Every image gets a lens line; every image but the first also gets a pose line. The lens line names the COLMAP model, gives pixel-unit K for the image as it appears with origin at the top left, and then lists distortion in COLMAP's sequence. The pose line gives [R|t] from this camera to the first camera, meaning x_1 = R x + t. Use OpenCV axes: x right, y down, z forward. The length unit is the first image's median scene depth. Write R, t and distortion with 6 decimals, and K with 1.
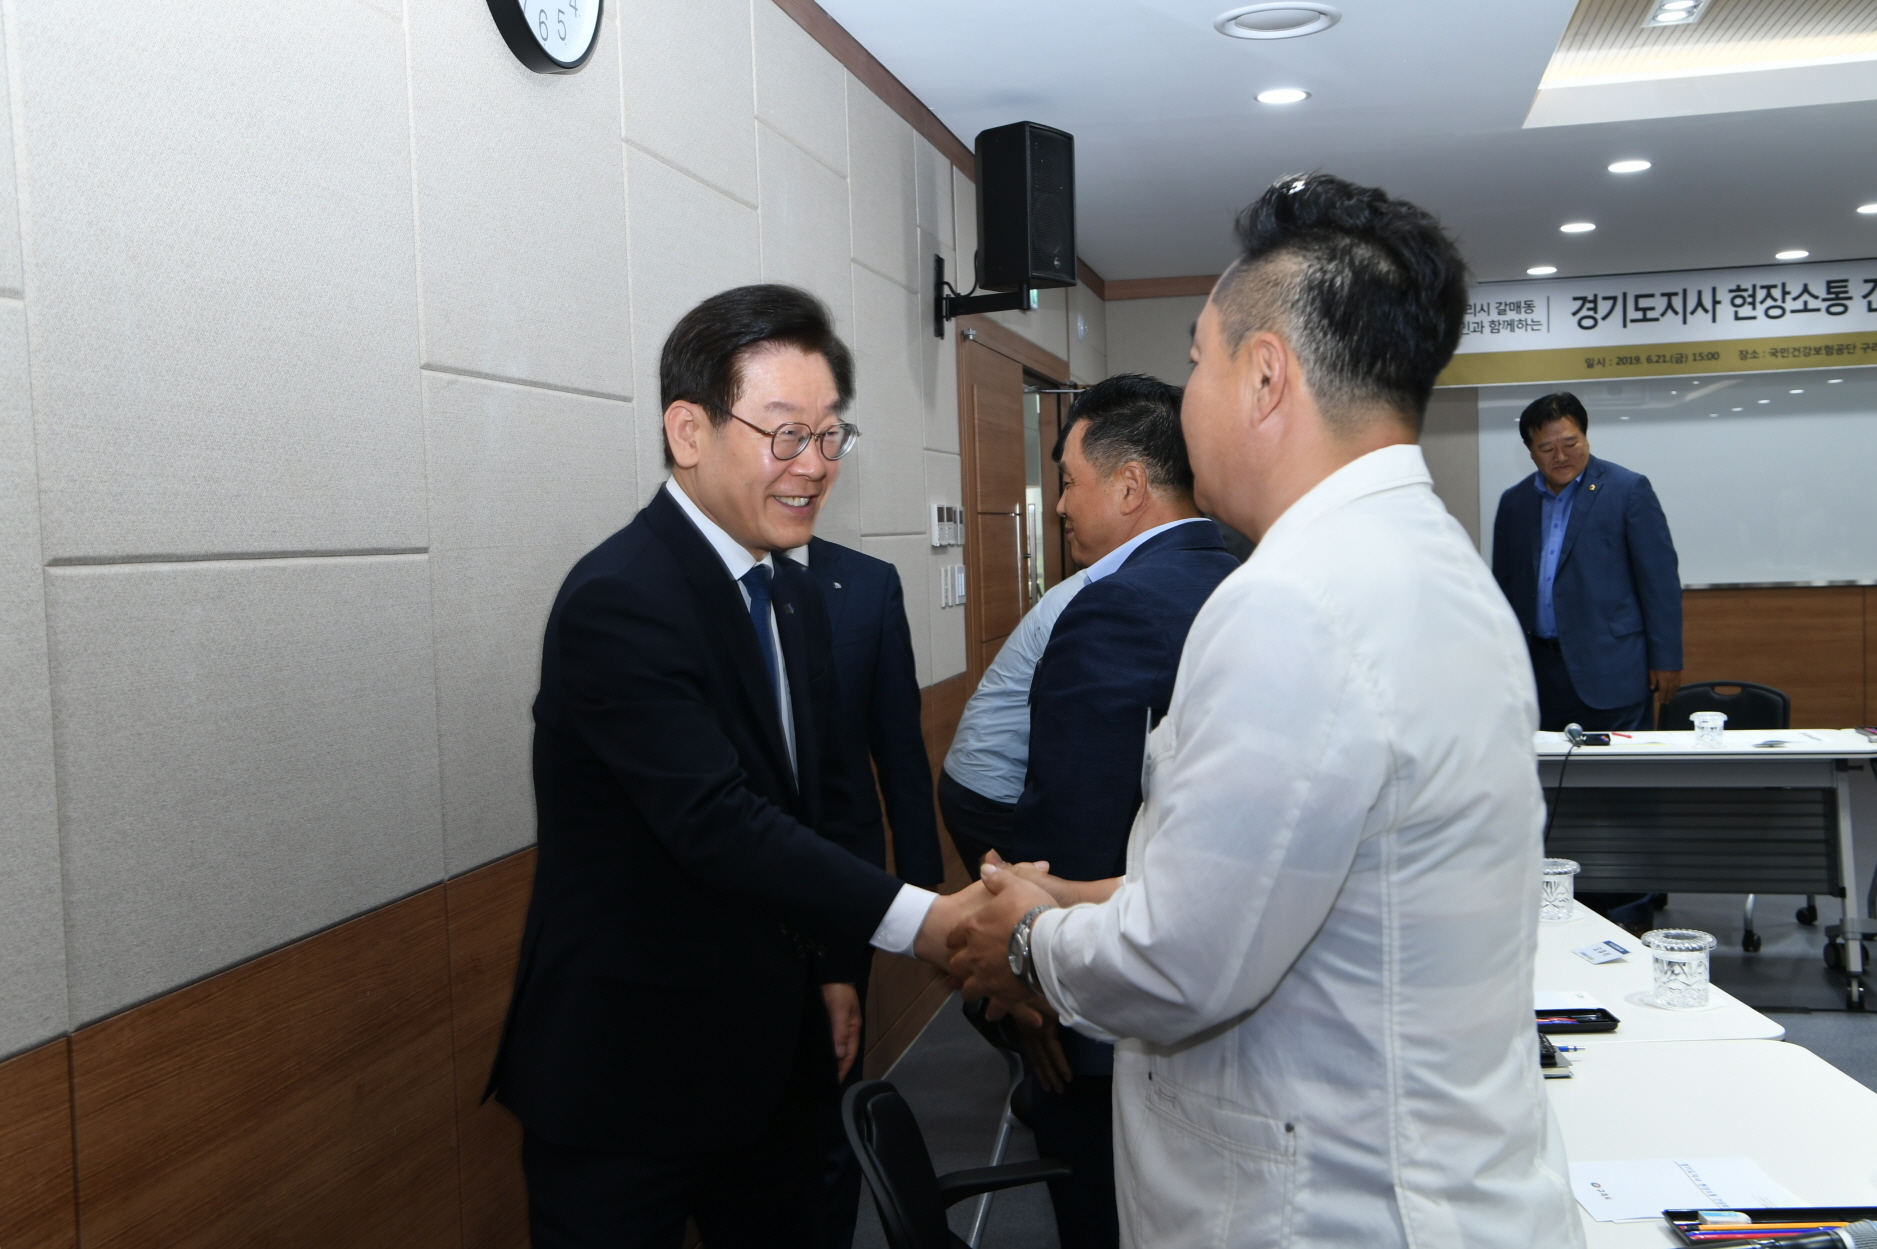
lens RADIAL K [[1871.2, 0, 940.1], [0, 1871.2, 638.4], [0, 0, 1]] dist [-0.011288, 0.112530]
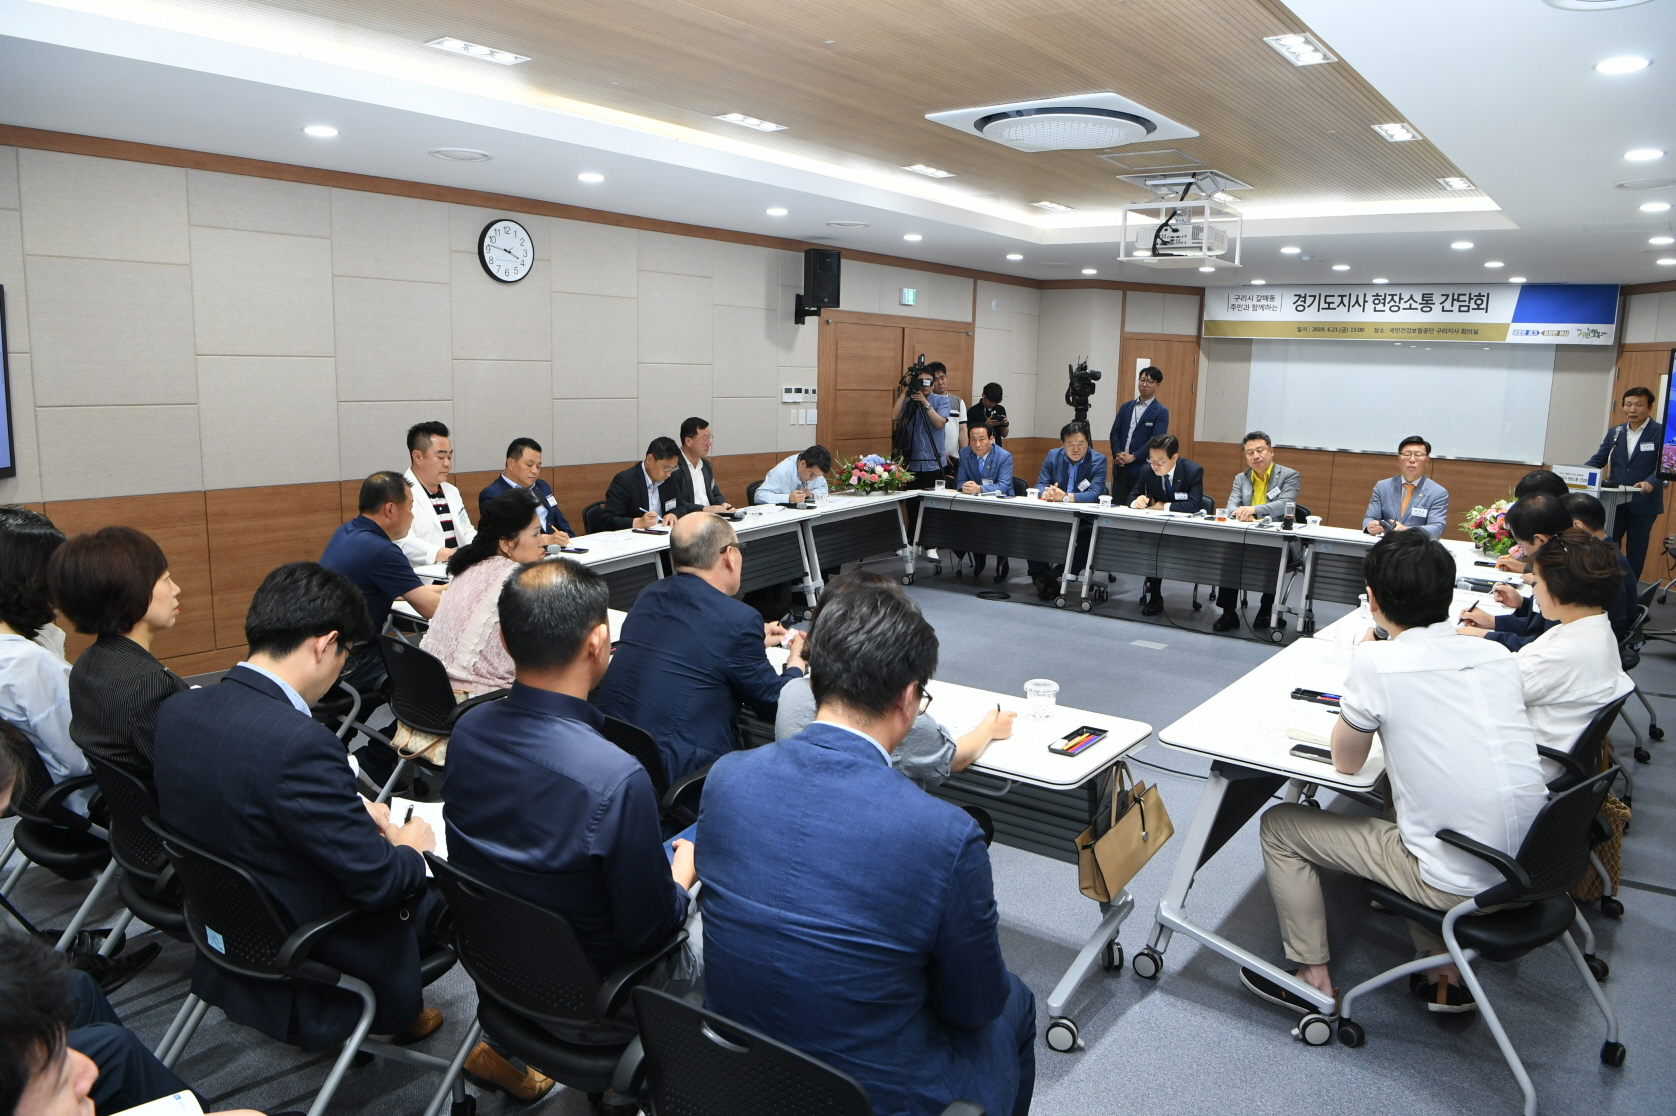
lens RADIAL K [[1145.5, 0, 853.2], [0, 1145.5, 565.9], [0, 0, 1]] dist [-0.082141, 0.021292]
pose [[0.904910, 0.127355, -0.406101, 0.444196], [-0.080271, 0.988126, 0.131012, -0.022315], [0.417964, -0.085956, 0.904388, -0.268659]]
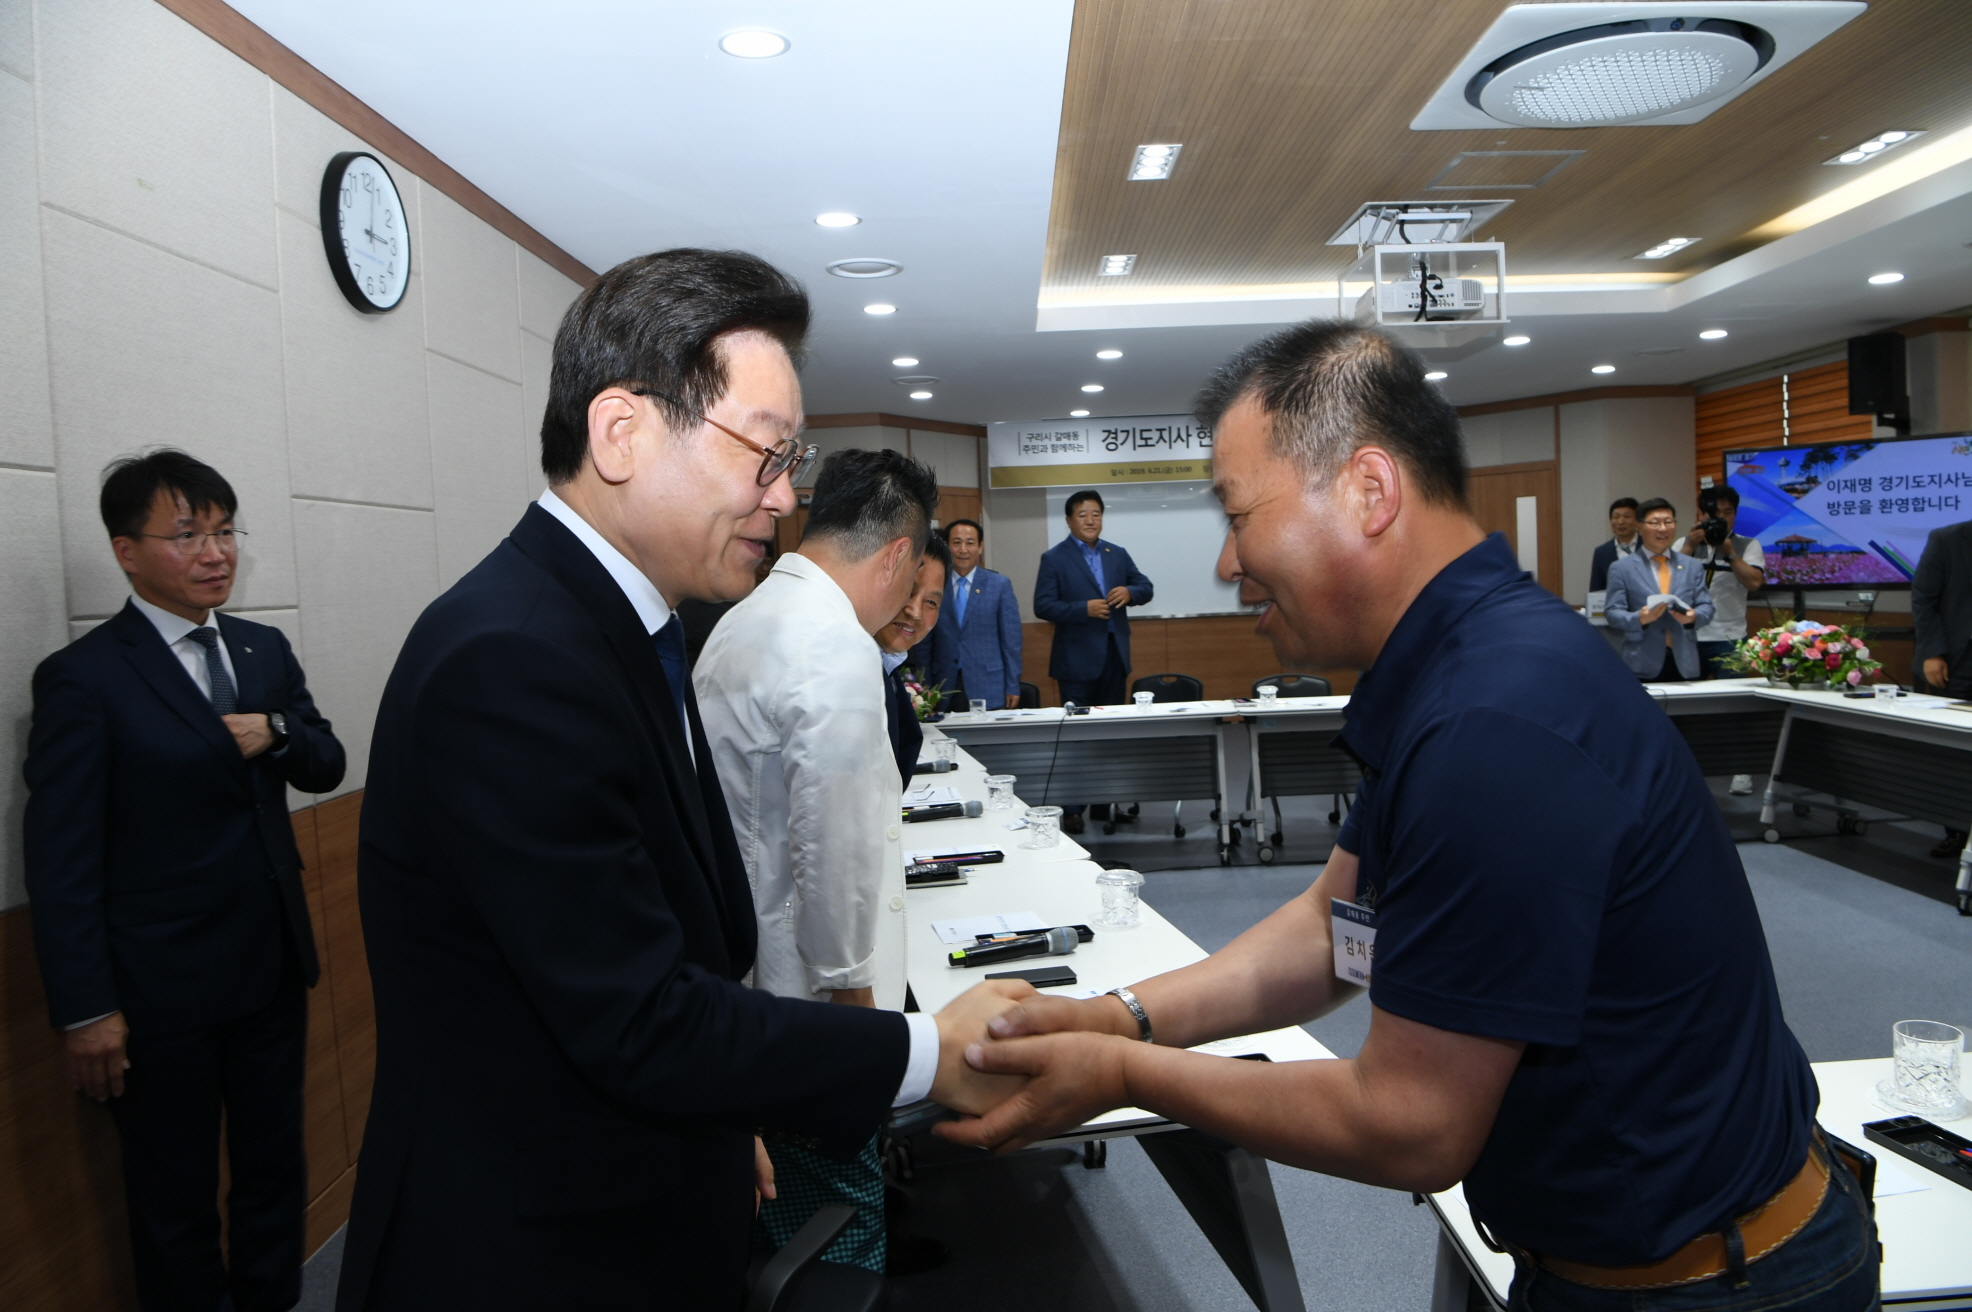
lens RADIAL K [[1347.8, 0, 1003.9], [0, 1347.8, 665.2], [0, 0, 1]] dist [-0.082141, 0.021292]
pose [[0.978087, -0.023309, 0.206886, 0.024807], [0.022434, 0.999727, 0.006576, 0.002876], [-0.206983, -0.001791, 0.978343, -0.071079]]
